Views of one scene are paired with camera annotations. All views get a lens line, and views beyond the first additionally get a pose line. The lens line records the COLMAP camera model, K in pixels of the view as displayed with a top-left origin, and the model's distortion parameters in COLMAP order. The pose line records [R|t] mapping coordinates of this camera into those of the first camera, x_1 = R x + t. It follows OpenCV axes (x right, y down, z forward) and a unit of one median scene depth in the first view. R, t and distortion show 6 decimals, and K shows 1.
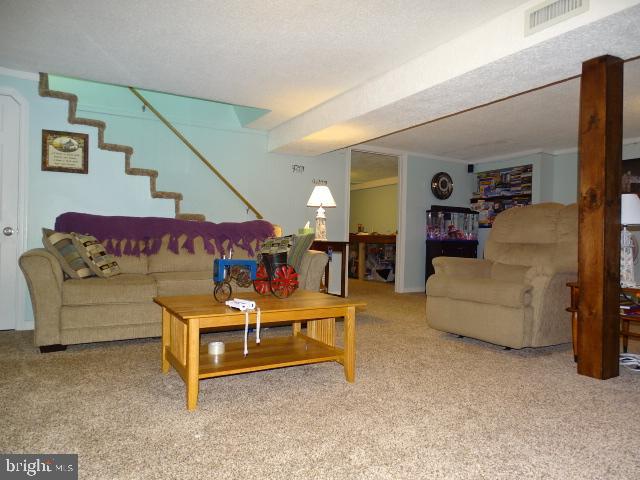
lens RADIAL K [[455.2, 0, 316.8], [0, 455.2, 237.4], [0, 0, 1]] dist [-0.013668, 0.011450]
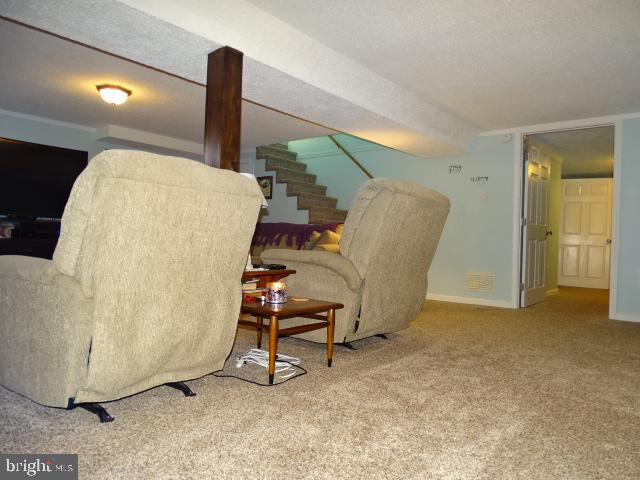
lens RADIAL K [[455.2, 0, 318.9], [0, 455.2, 241.0], [0, 0, 1]] dist [-0.013668, 0.011450]
pose [[0.357650, -0.006159, -0.933835, 1.156269], [-0.023792, 0.999594, -0.015705, 0.040119], [0.933552, 0.027835, 0.357359, 0.560893]]
